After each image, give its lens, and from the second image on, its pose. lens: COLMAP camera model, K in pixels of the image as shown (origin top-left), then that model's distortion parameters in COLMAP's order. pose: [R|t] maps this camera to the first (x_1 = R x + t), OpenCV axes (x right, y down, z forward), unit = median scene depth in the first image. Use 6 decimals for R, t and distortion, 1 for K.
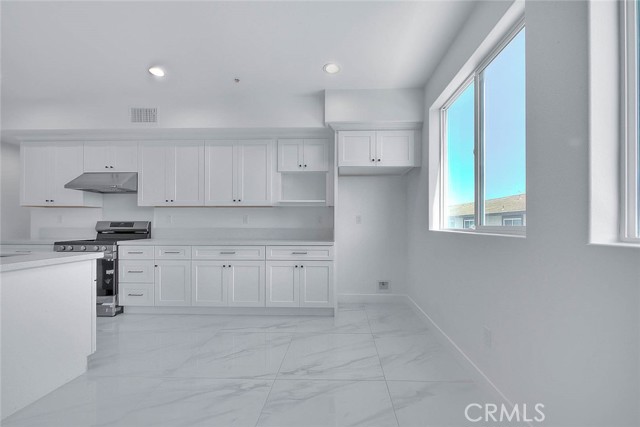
lens RADIAL K [[260.2, 0, 328.4], [0, 260.2, 223.1], [0, 0, 1]] dist [0.004232, -0.001418]
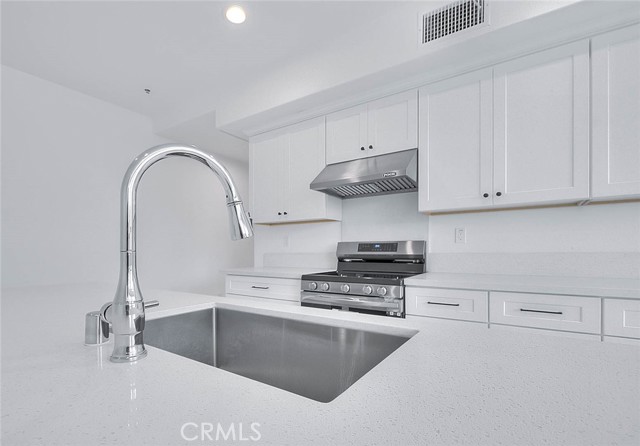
lens RADIAL K [[314.9, 0, 295.6], [0, 314.9, 255.7], [0, 0, 1]] dist [-0.006207, -0.001671]
pose [[0.836704, 0.002553, -0.547649, -0.603555], [0.014727, 0.999523, 0.027160, 0.002993], [0.547457, -0.030790, 0.836267, 0.331329]]
